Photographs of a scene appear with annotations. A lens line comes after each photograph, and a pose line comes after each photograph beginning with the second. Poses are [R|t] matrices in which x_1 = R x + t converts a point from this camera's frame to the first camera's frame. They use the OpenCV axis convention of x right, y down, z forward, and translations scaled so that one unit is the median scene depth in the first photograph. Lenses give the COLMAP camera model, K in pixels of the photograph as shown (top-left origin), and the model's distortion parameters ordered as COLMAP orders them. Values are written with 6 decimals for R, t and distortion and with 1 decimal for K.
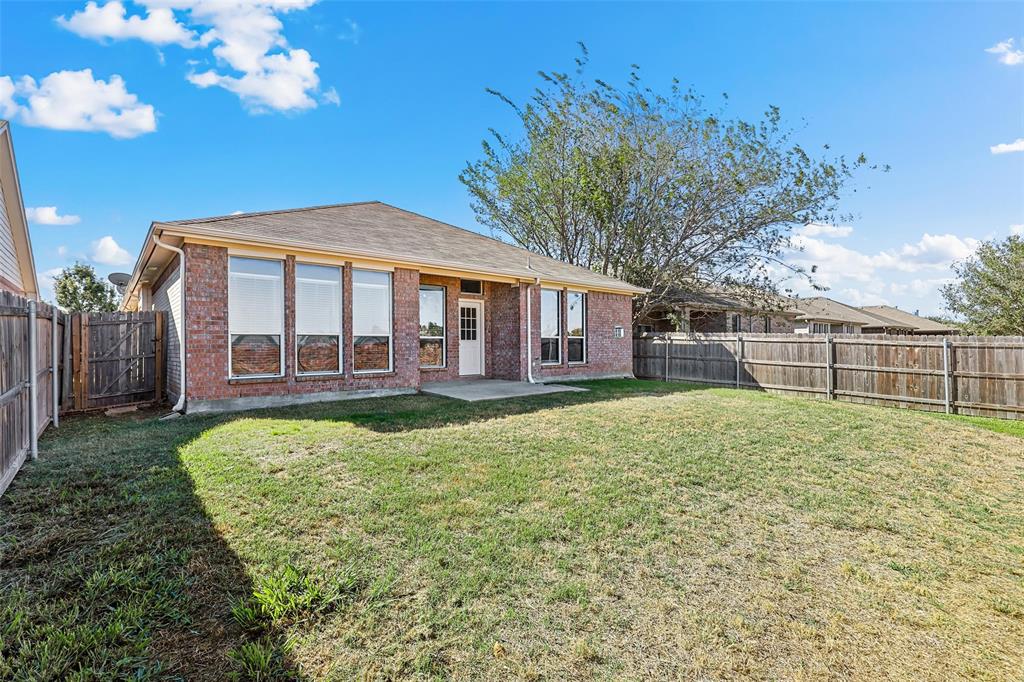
lens RADIAL K [[466.4, 0, 512.9], [0, 466.4, 343.7], [0, 0, 1]] dist [0.001504, -0.000379]
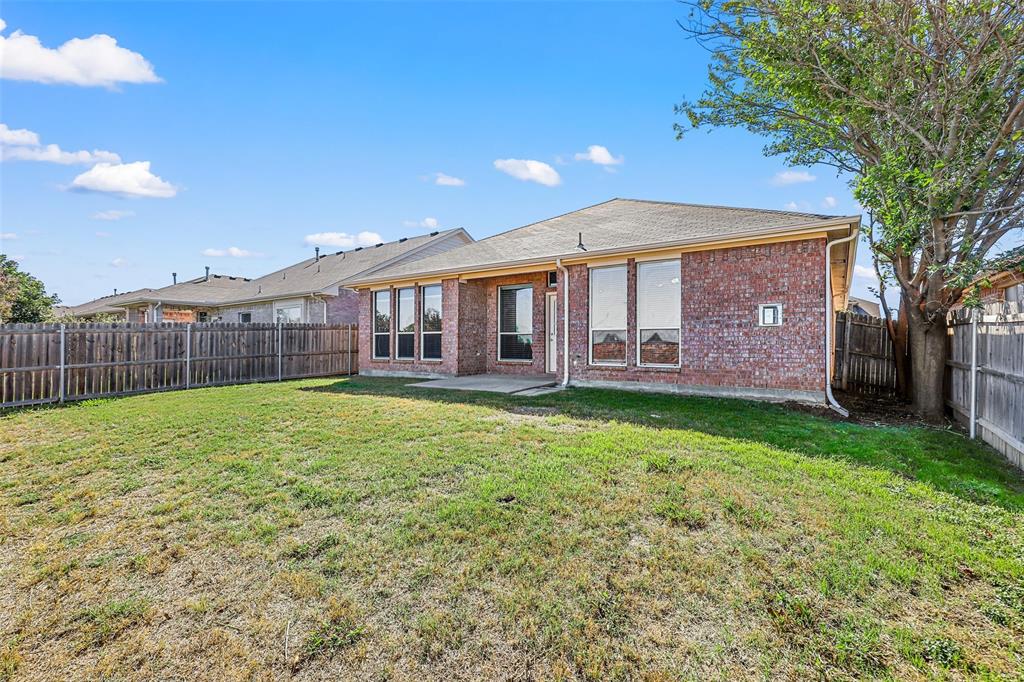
lens RADIAL K [[466.4, 0, 512.9], [0, 466.4, 341.0], [0, 0, 1]] dist [0.001504, -0.000379]
pose [[0.234904, 0.001280, -0.972018, 0.843669], [0.005717, 0.999980, 0.002698, 0.001851], [0.972002, -0.006190, 0.234892, 0.718141]]
